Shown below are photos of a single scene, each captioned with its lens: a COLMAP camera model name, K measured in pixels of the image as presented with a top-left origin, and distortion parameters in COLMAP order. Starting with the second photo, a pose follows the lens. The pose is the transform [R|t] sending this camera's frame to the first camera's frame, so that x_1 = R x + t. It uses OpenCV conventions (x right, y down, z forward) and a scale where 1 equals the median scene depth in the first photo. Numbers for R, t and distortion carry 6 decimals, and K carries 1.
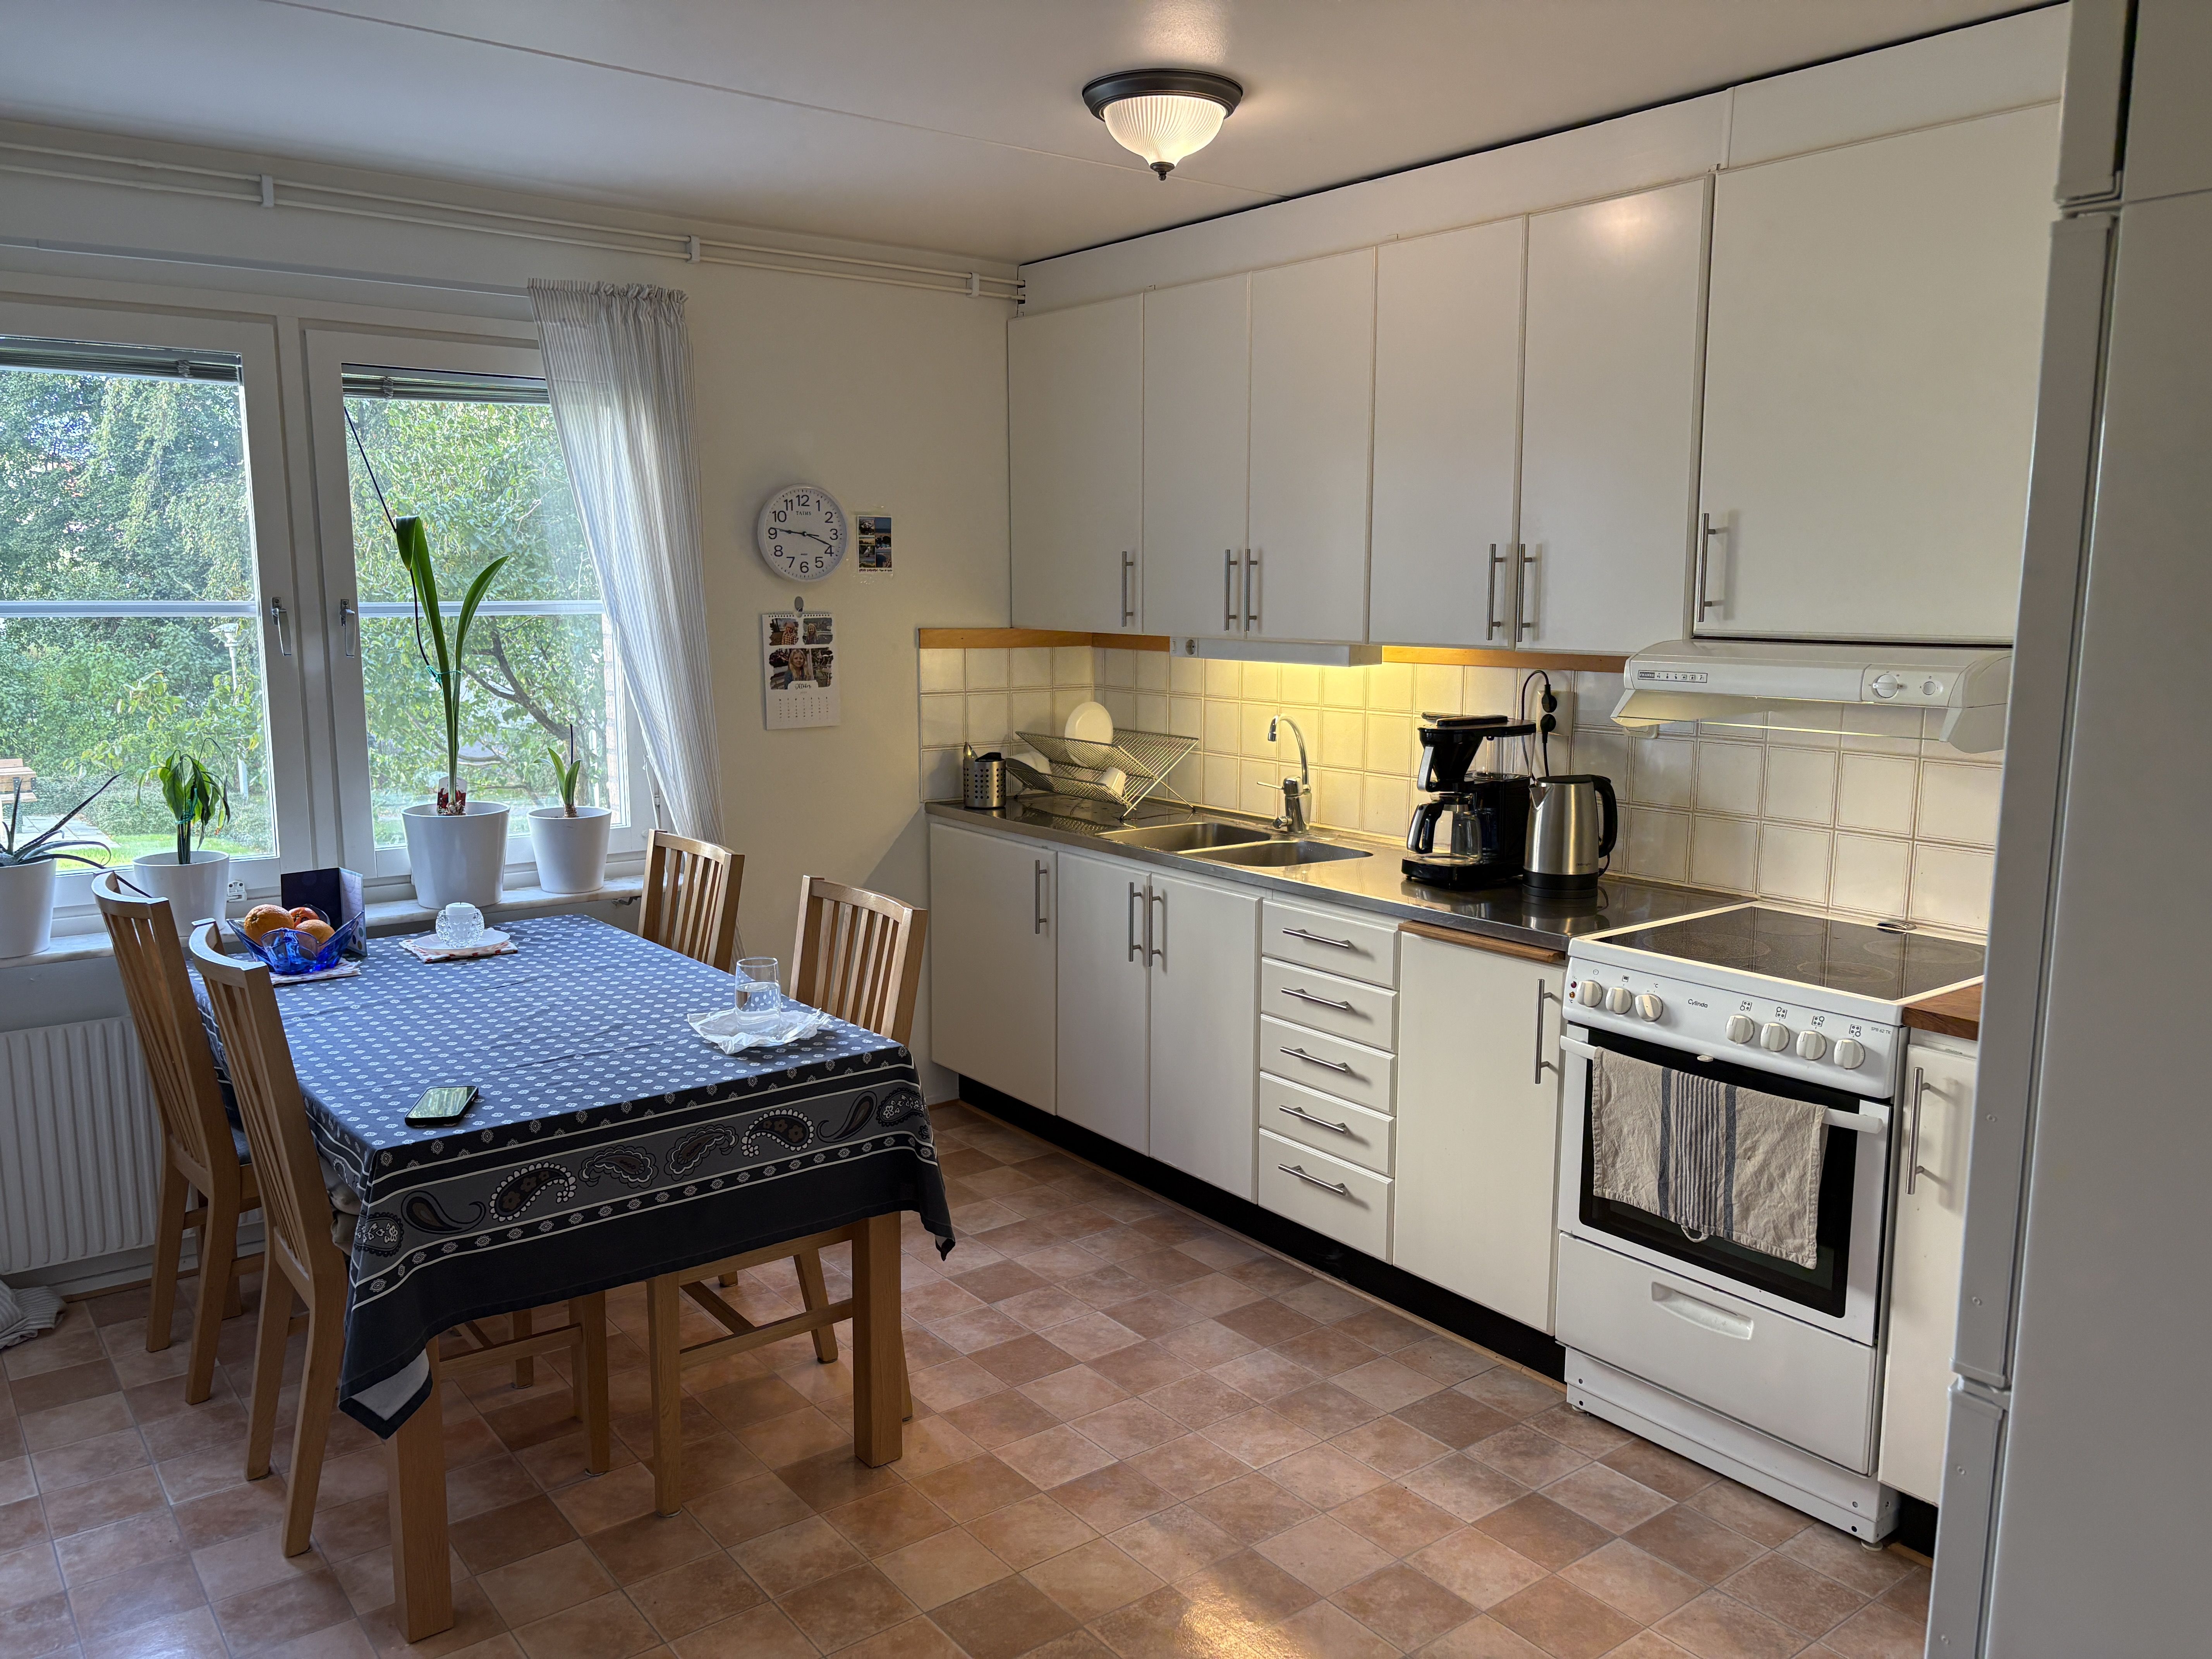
lens RADIAL K [[1678.8, 0, 1106.0], [0, 1678.8, 829.5], [0, 0, 1]] dist [0.011652, 0.001076]
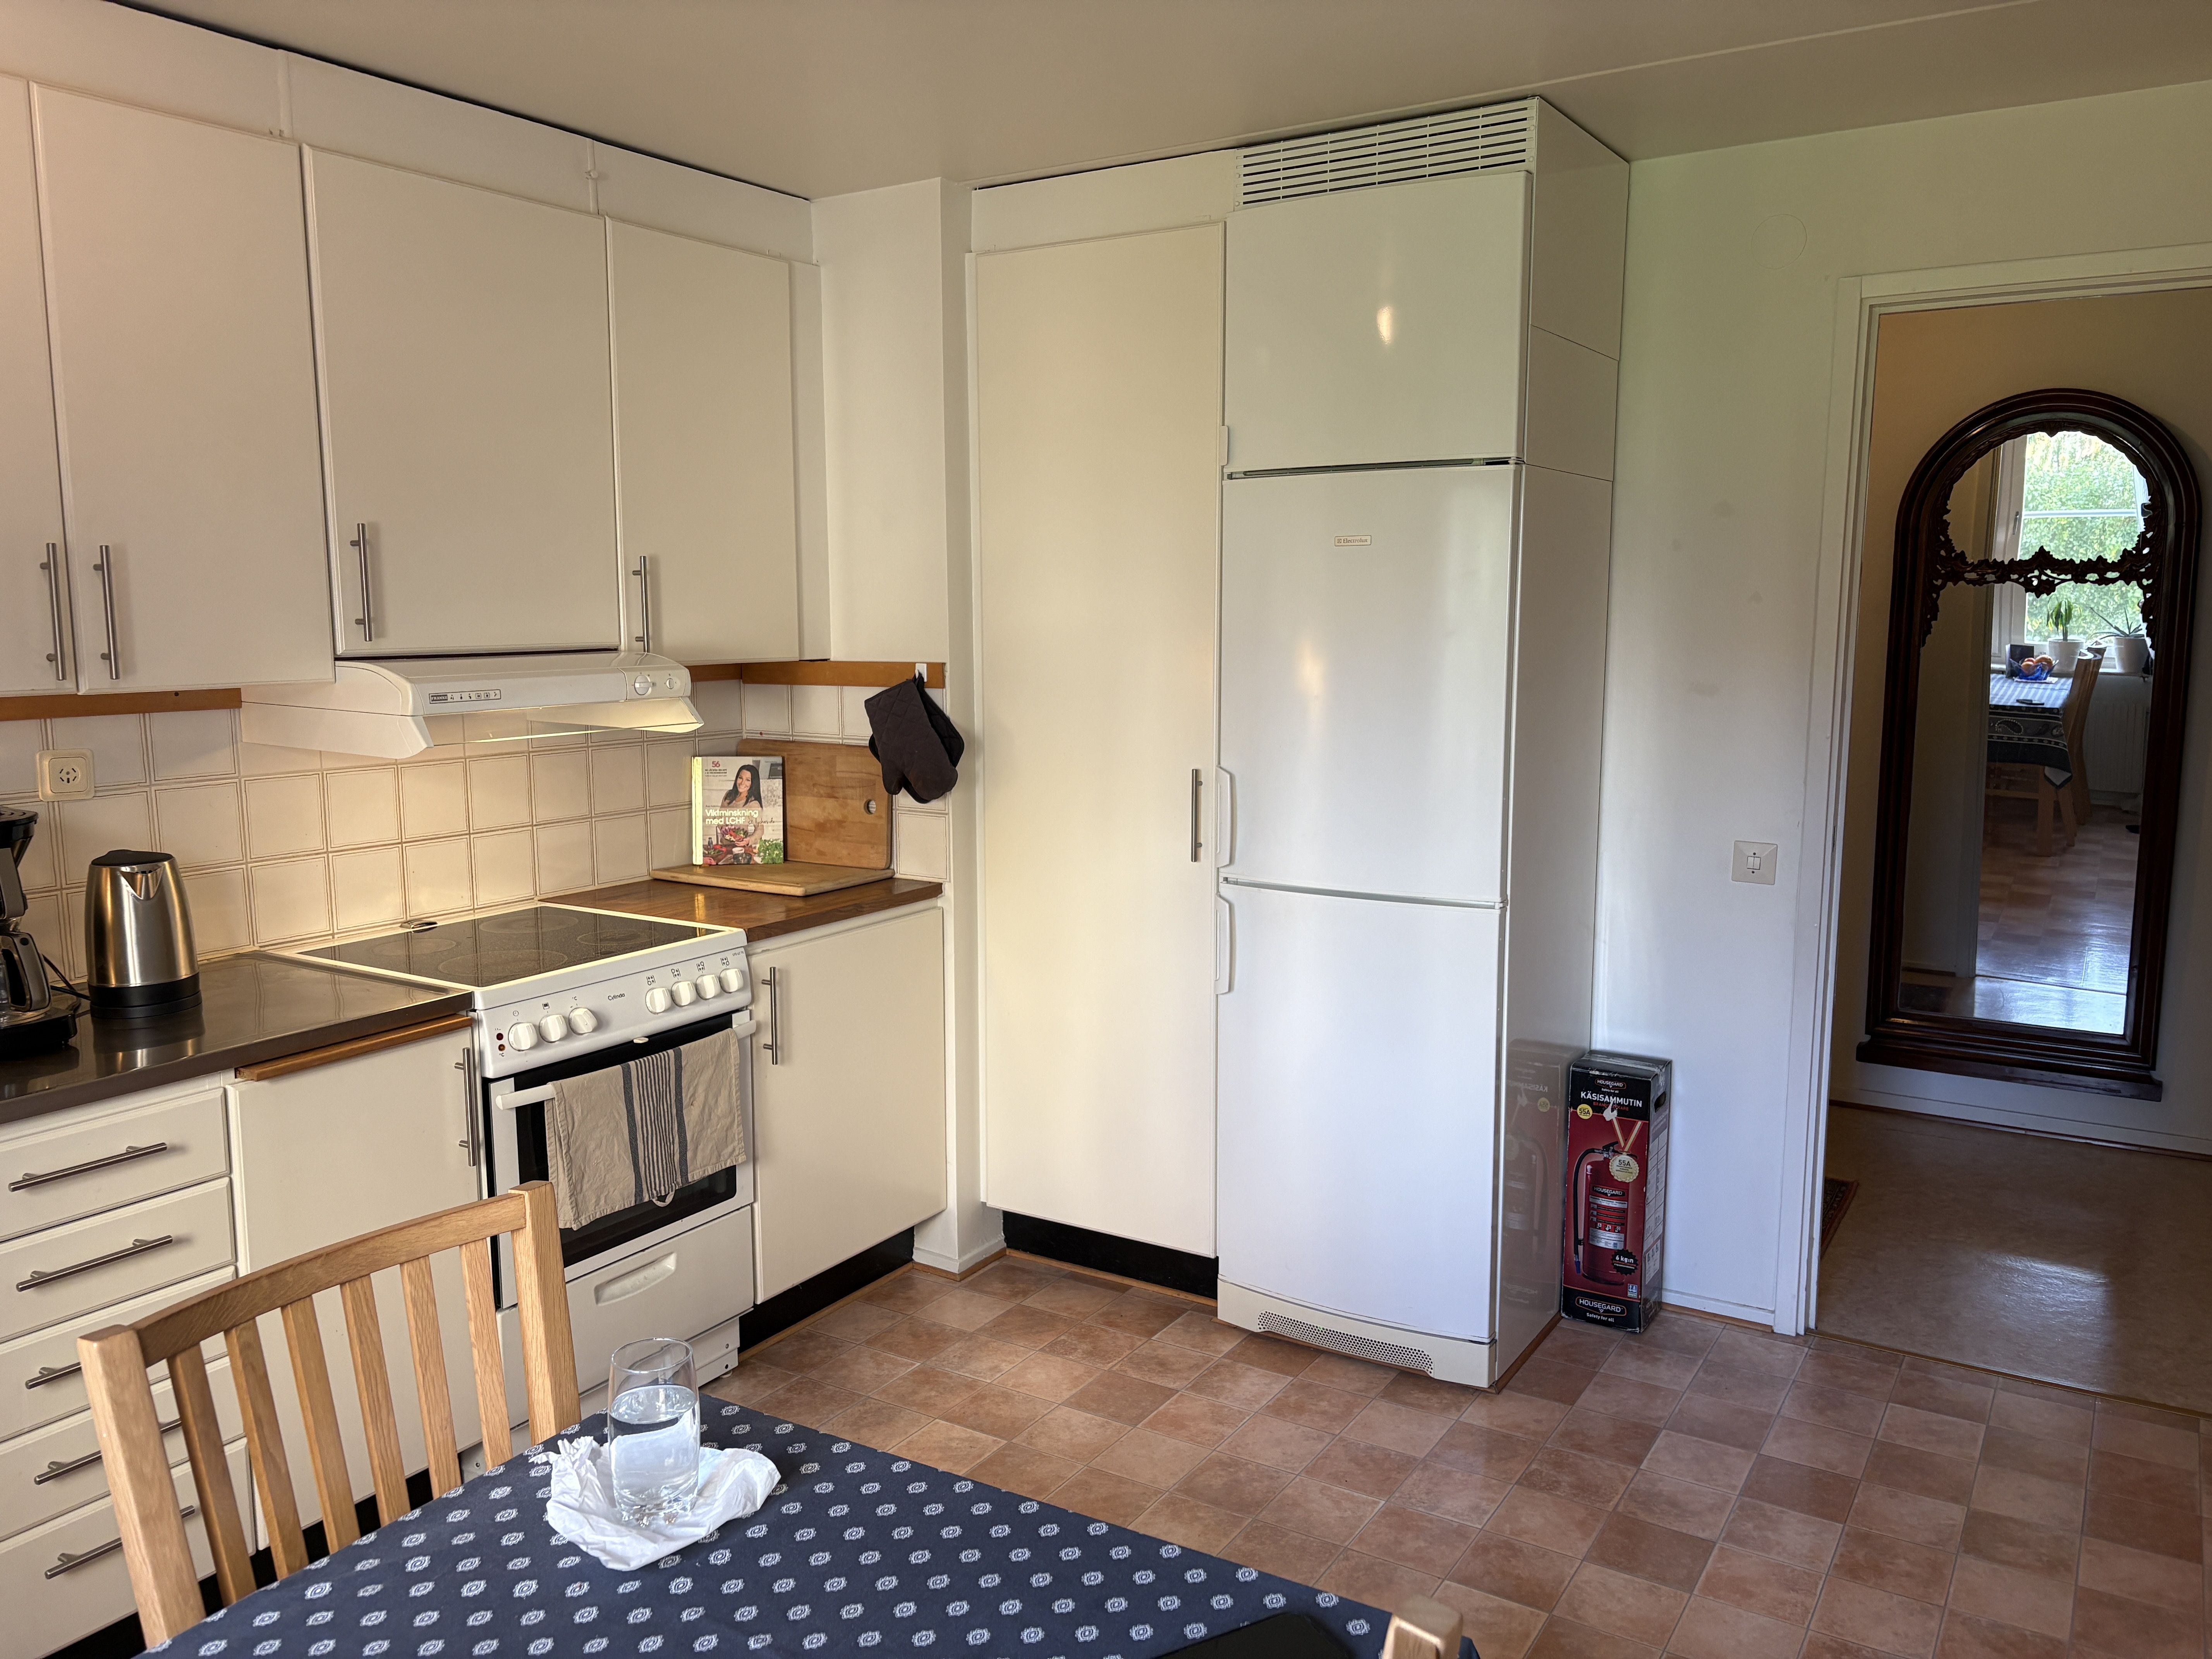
lens RADIAL K [[1678.8, 0, 1106.0], [0, 1678.8, 829.5], [0, 0, 1]] dist [0.011652, 0.001076]
pose [[-0.348297, -0.128283, 0.928565, -0.709273], [0.140439, 0.972270, 0.186999, -0.149984], [-0.926804, 0.195538, -0.320623, 1.016734]]
